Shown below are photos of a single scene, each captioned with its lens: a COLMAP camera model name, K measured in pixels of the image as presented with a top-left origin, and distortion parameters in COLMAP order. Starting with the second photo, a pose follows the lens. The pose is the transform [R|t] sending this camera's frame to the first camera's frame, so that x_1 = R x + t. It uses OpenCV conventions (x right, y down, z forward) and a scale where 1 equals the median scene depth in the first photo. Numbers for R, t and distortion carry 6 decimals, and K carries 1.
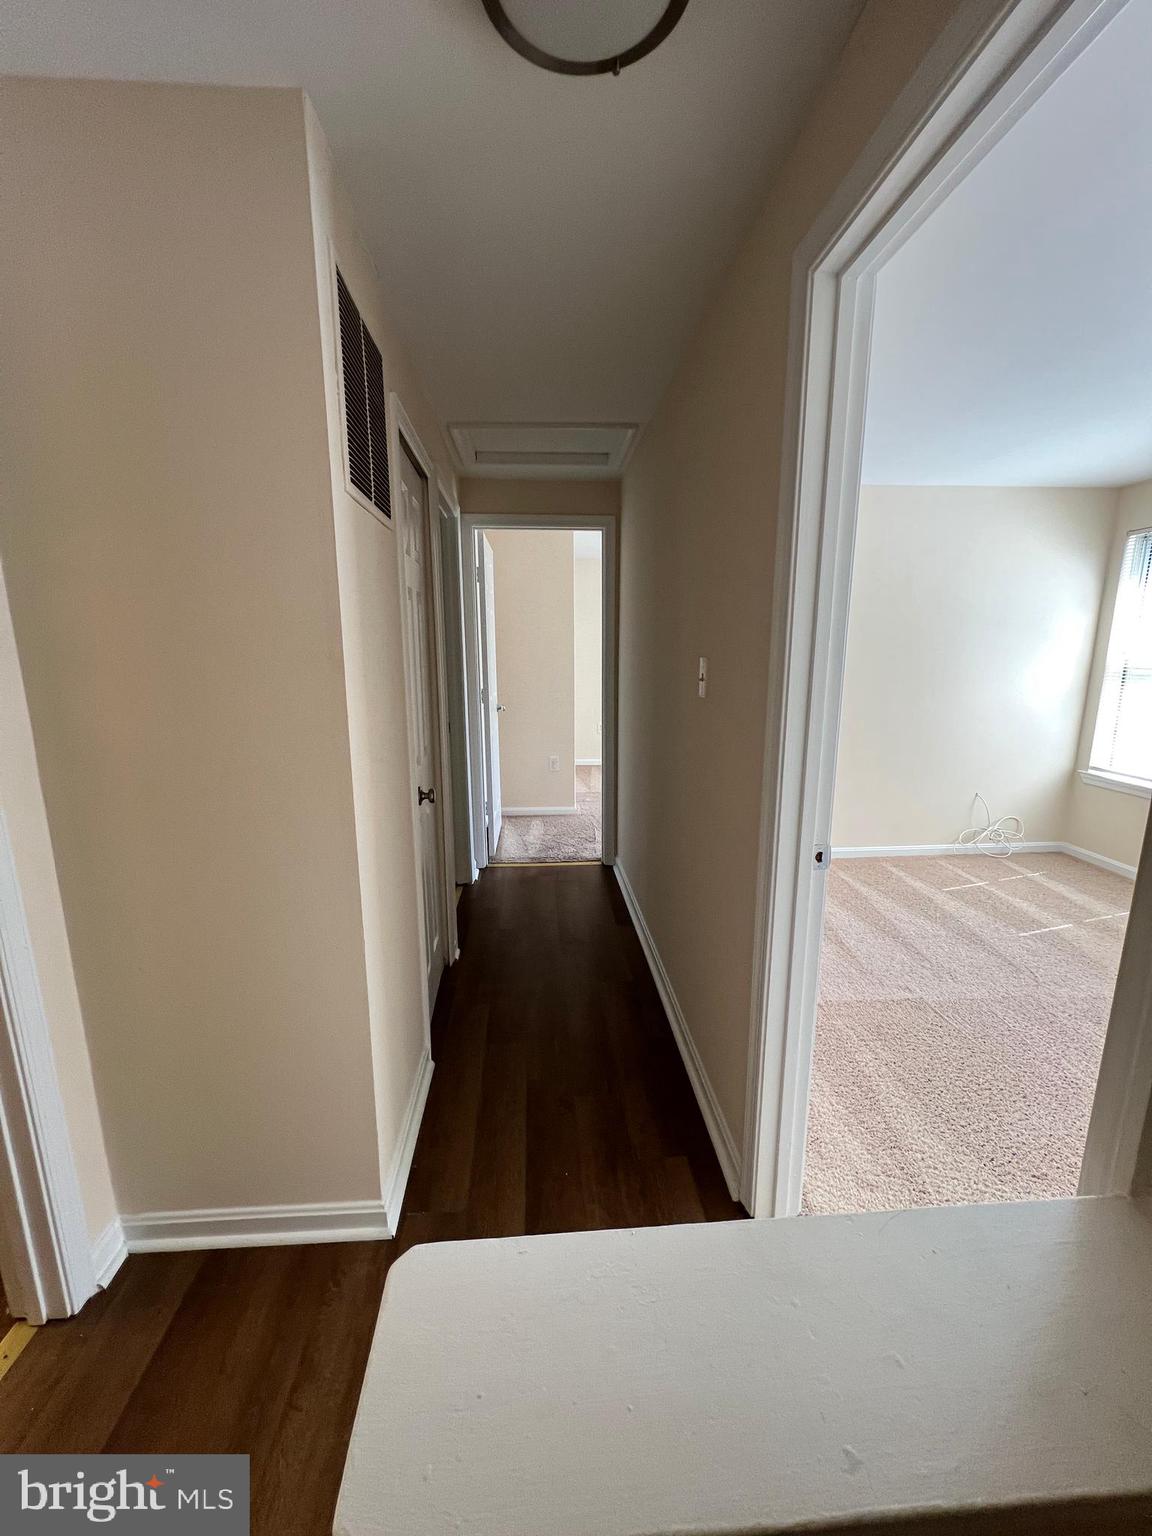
lens RADIAL K [[610.5, 0, 576.0], [0, 610.5, 768.0], [0, 0, 1]] dist [-0.000339, 0.000093]
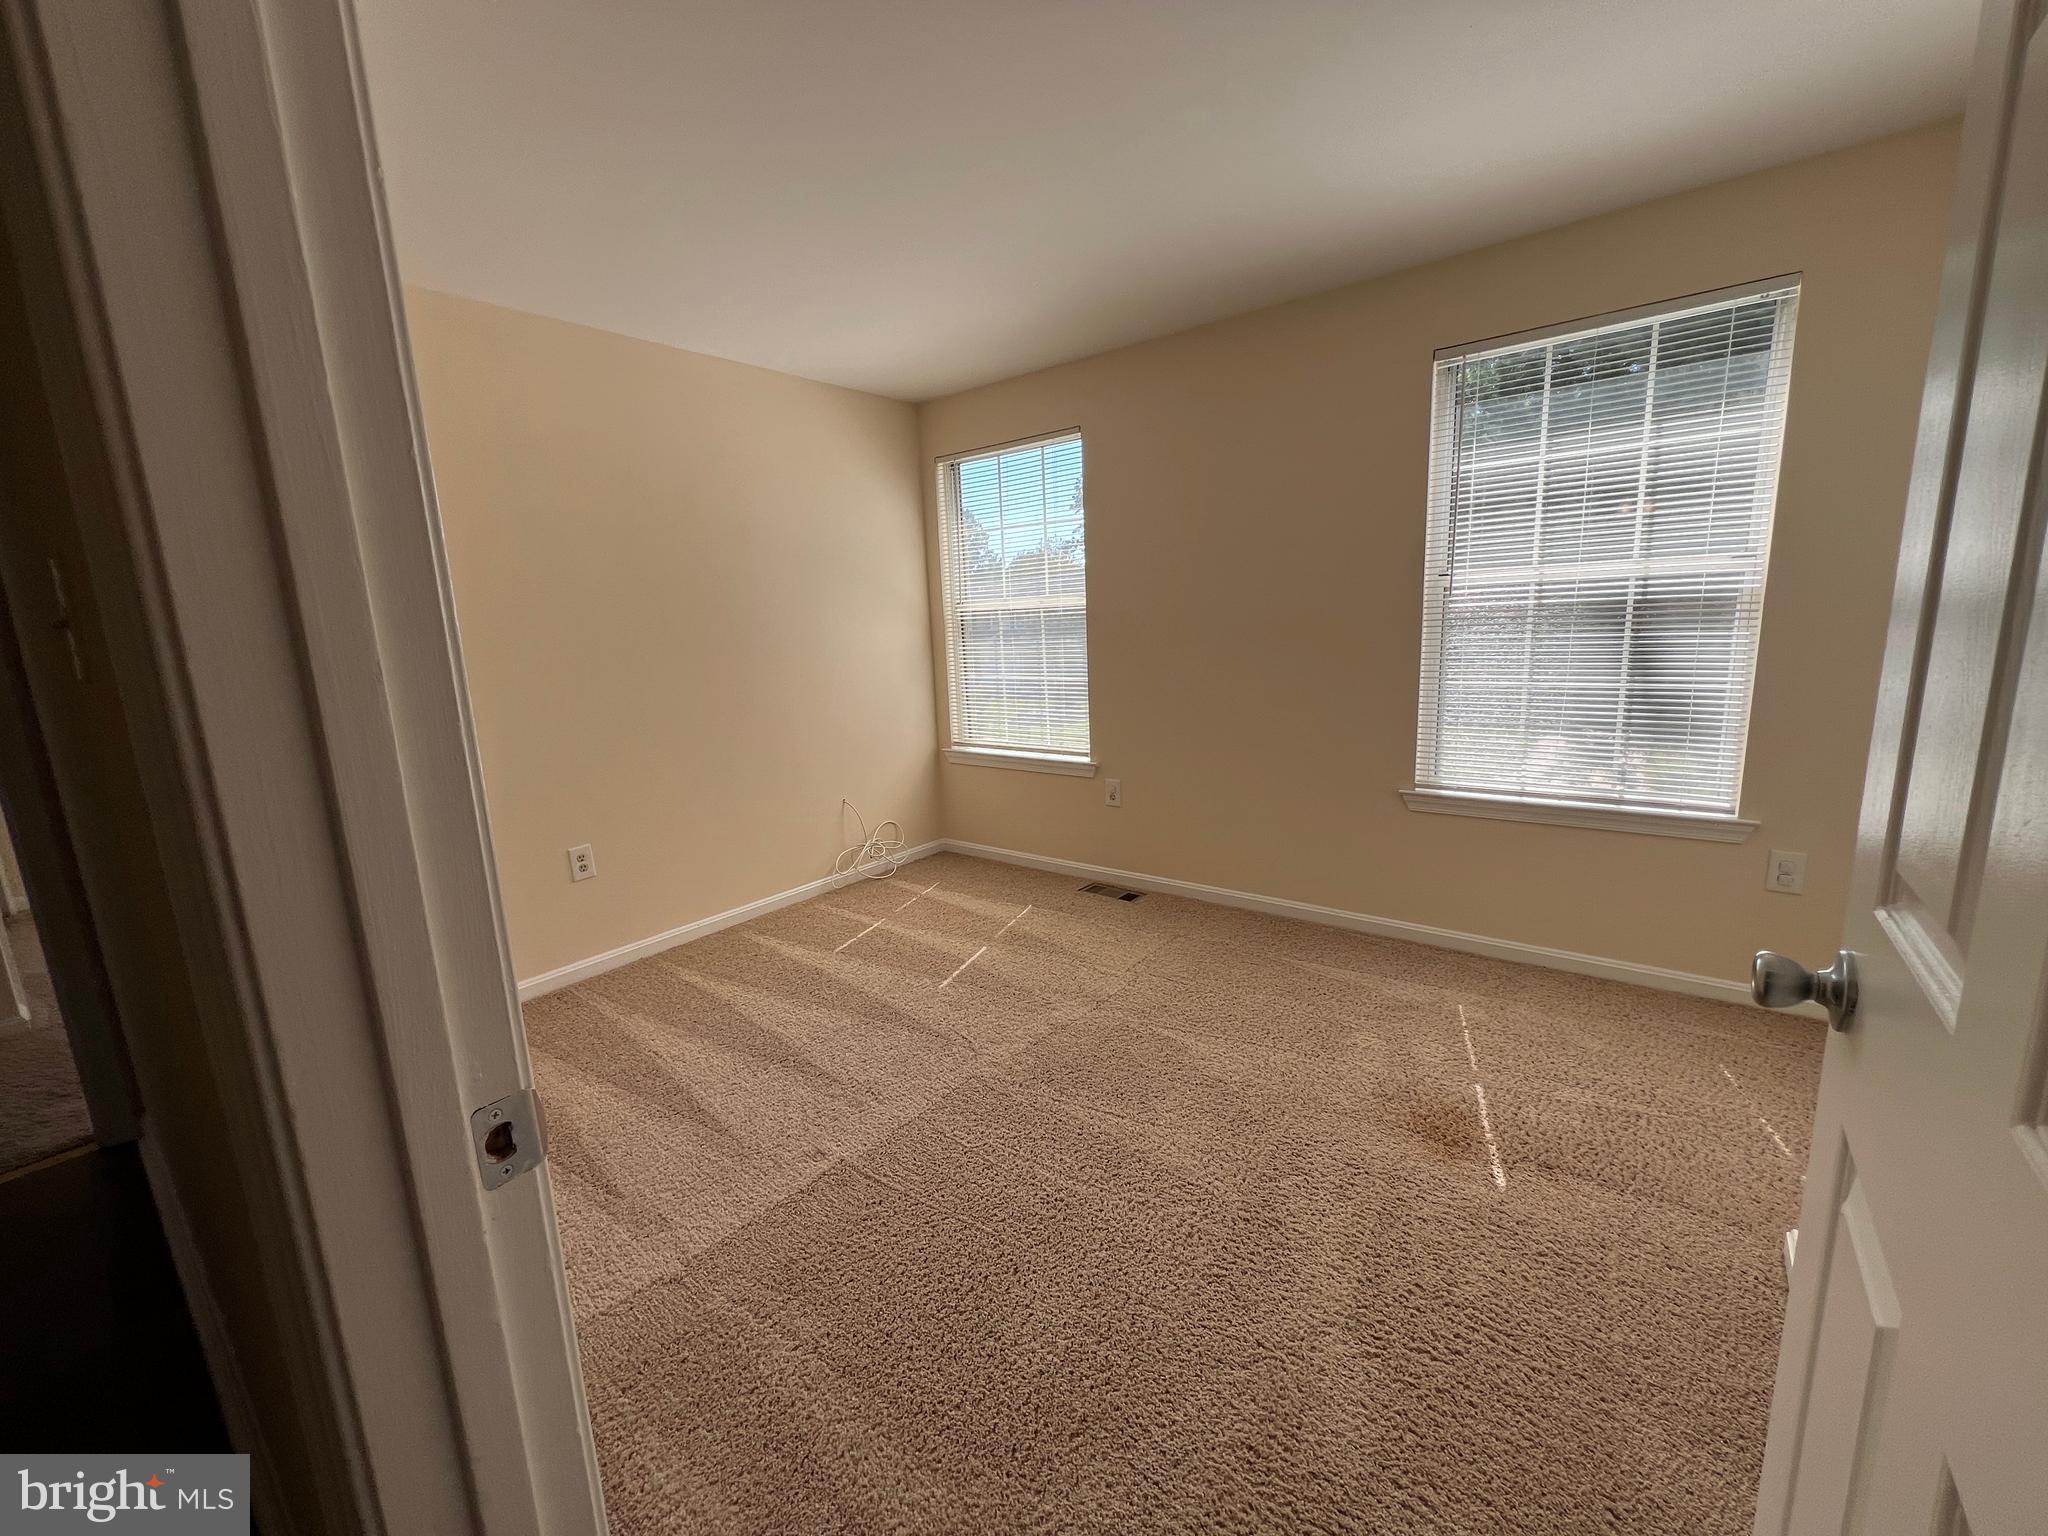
lens RADIAL K [[814.1, 0, 1021.5], [0, 814.1, 771.3], [0, 0, 1]] dist [-0.000339, 0.000093]
pose [[0.672739, -0.161720, 0.721989, 0.118946], [0.182550, 0.981932, 0.049848, -0.001334], [-0.717006, 0.098264, 0.690106, 0.200491]]
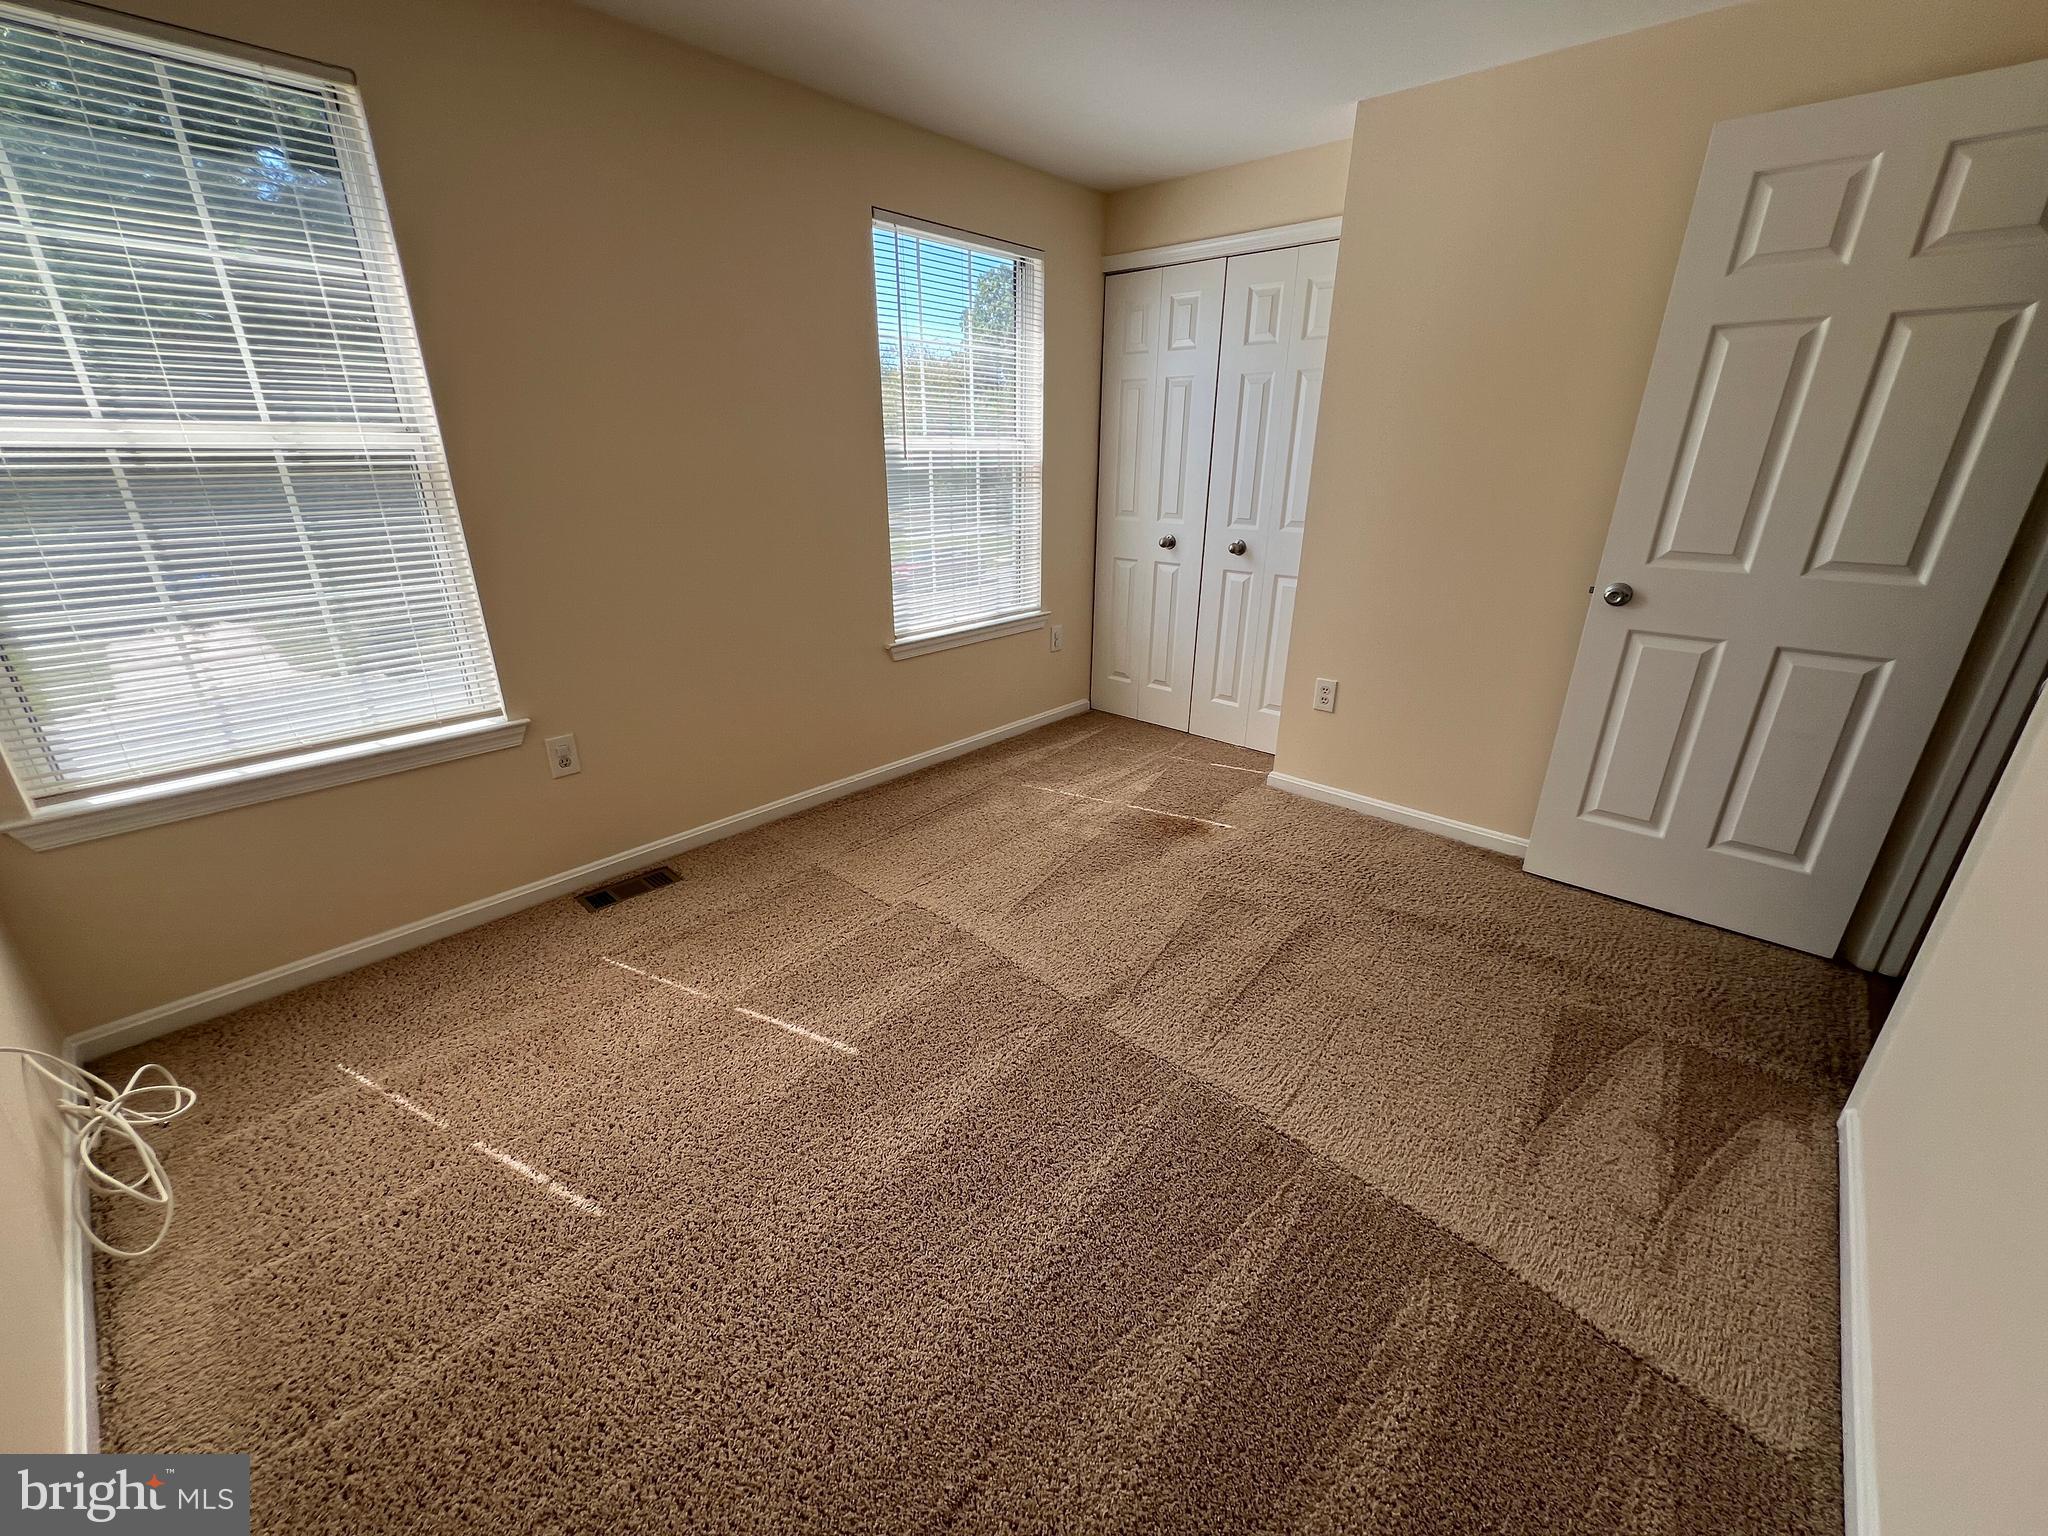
lens RADIAL K [[814.1, 0, 1021.5], [0, 814.1, 771.3], [0, 0, 1]] dist [-0.000339, 0.000093]
pose [[-0.696043, -0.255222, 0.671108, 0.223226], [0.141270, 0.867740, 0.476519, -0.149450], [-0.703965, 0.426485, -0.567929, 0.924531]]
